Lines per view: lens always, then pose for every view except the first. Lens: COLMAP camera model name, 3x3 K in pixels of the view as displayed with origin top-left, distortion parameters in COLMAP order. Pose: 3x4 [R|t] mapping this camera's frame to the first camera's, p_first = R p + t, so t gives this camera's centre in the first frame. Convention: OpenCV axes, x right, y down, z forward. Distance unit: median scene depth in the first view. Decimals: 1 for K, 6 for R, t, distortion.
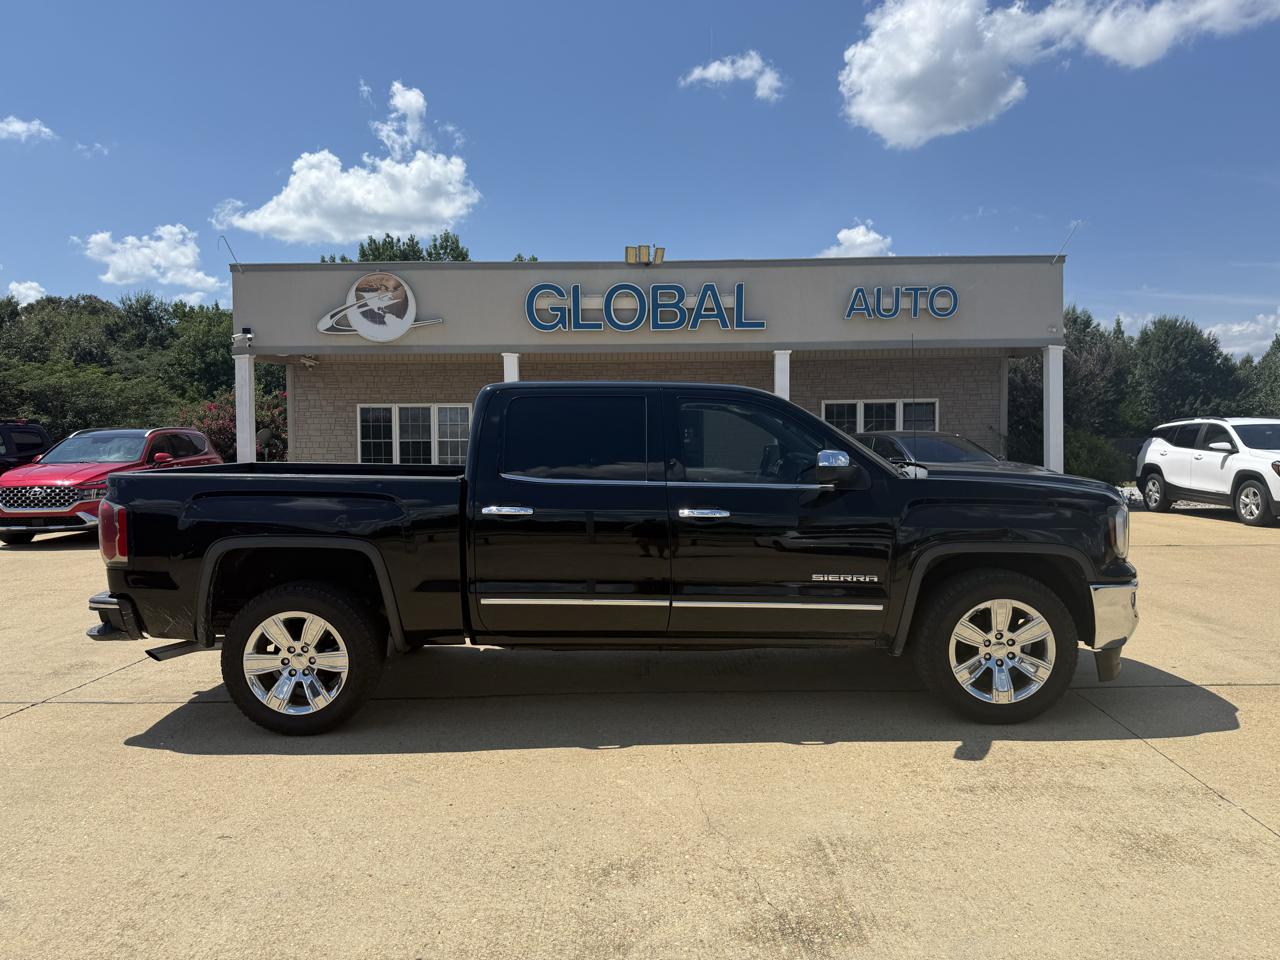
lens RADIAL K [[909.7, 0, 639.7], [0, 909.7, 478.1], [0, 0, 1]] dist [0.024334, -0.040342]
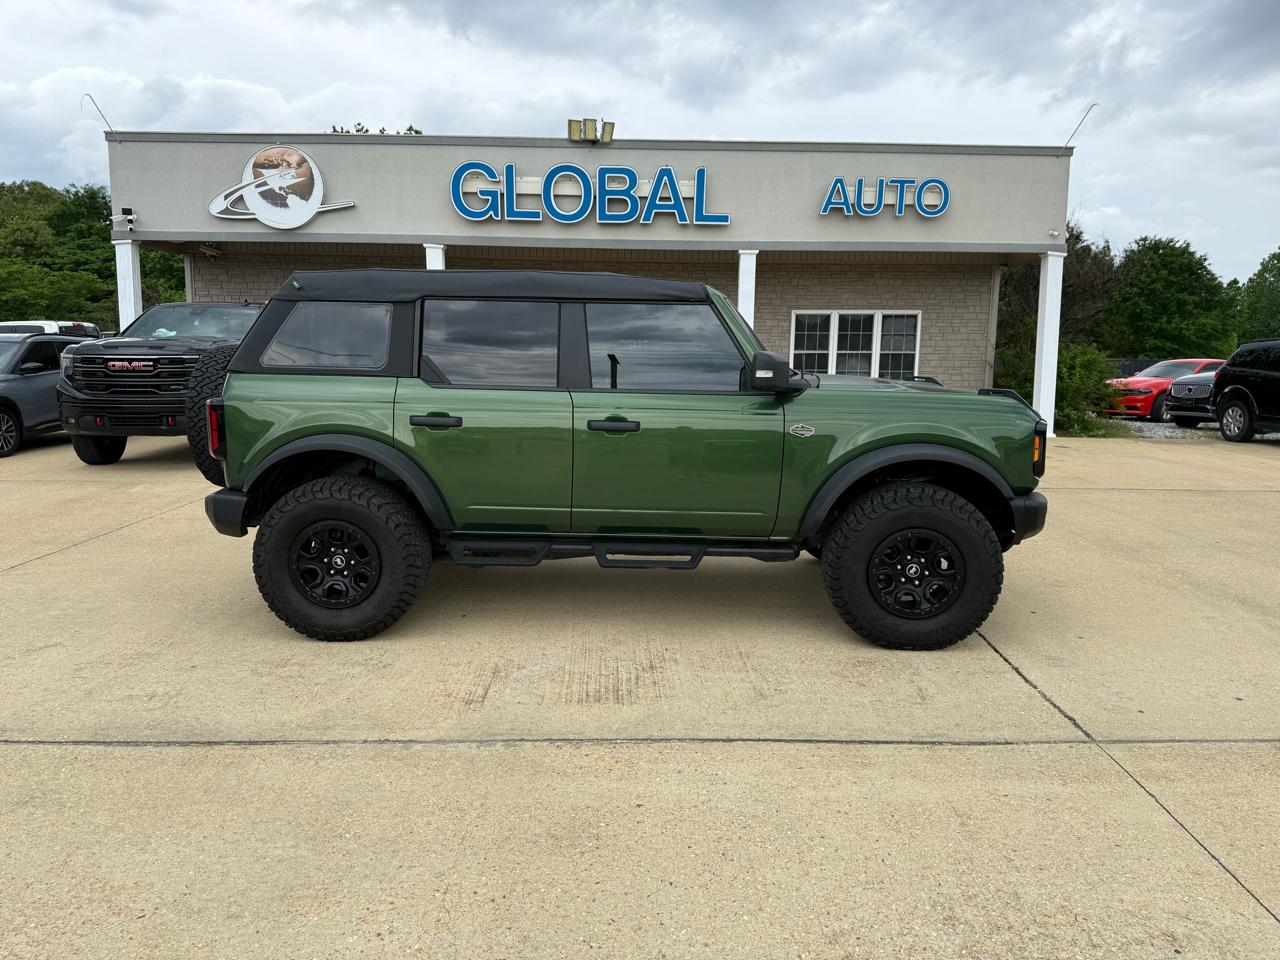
lens RADIAL K [[906.8, 0, 642.2], [0, 906.8, 480.7], [0, 0, 1]] dist [0.023493, -0.036448]
pose [[0.999478, 0.018249, 0.026669, 0.036386], [-0.020871, 0.994606, 0.101600, -0.006495], [-0.024671, -0.102104, 0.994468, 0.113066]]
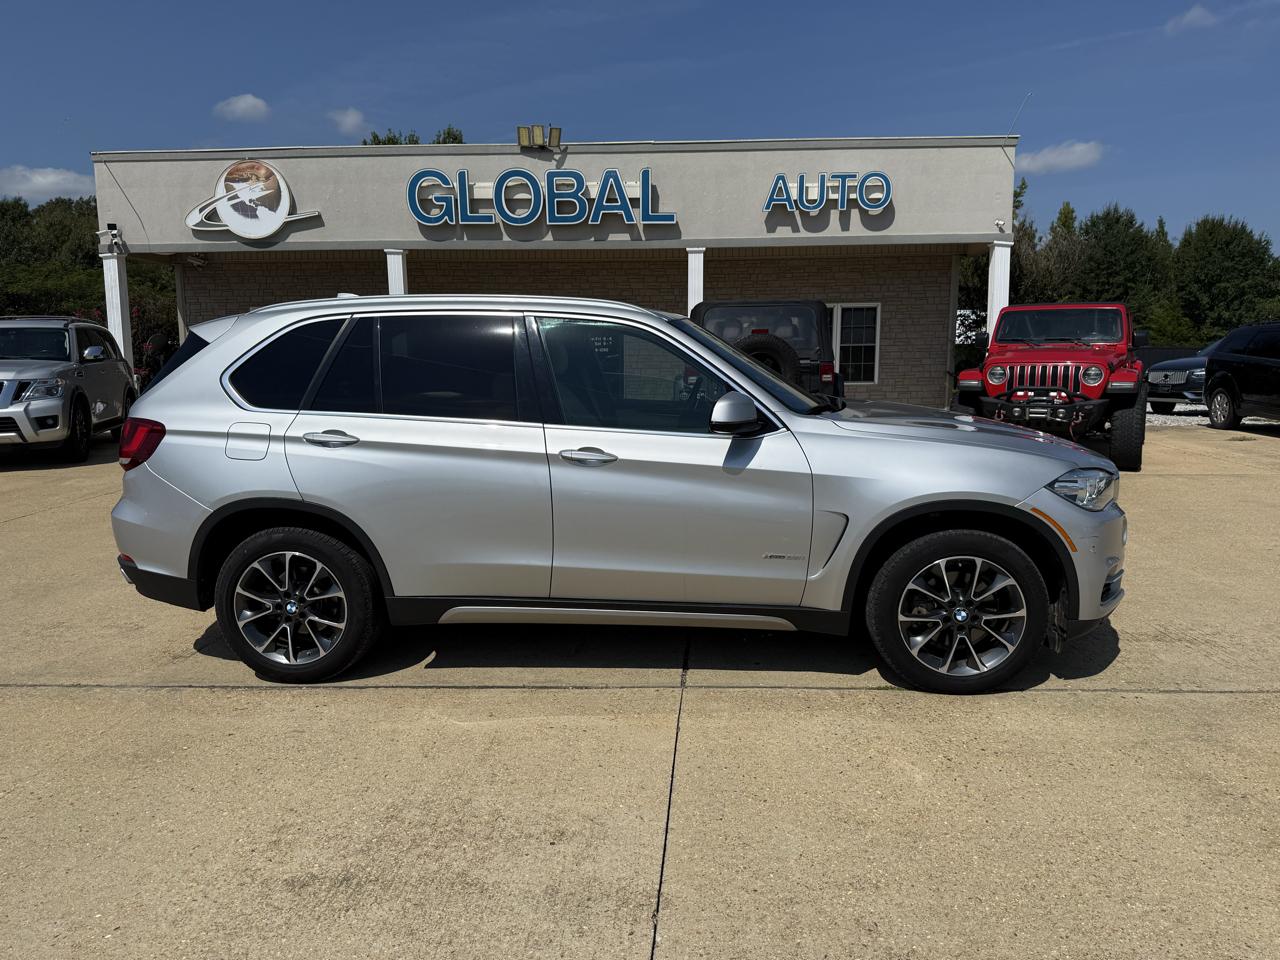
lens RADIAL K [[907.5, 0, 643.1], [0, 907.5, 482.8], [0, 0, 1]] dist [0.018408, -0.028210]
pose [[0.999185, 0.009198, -0.039293, 0.143958], [-0.004943, 0.994242, 0.107047, -0.005521], [0.040051, -0.106765, 0.993477, 0.085567]]
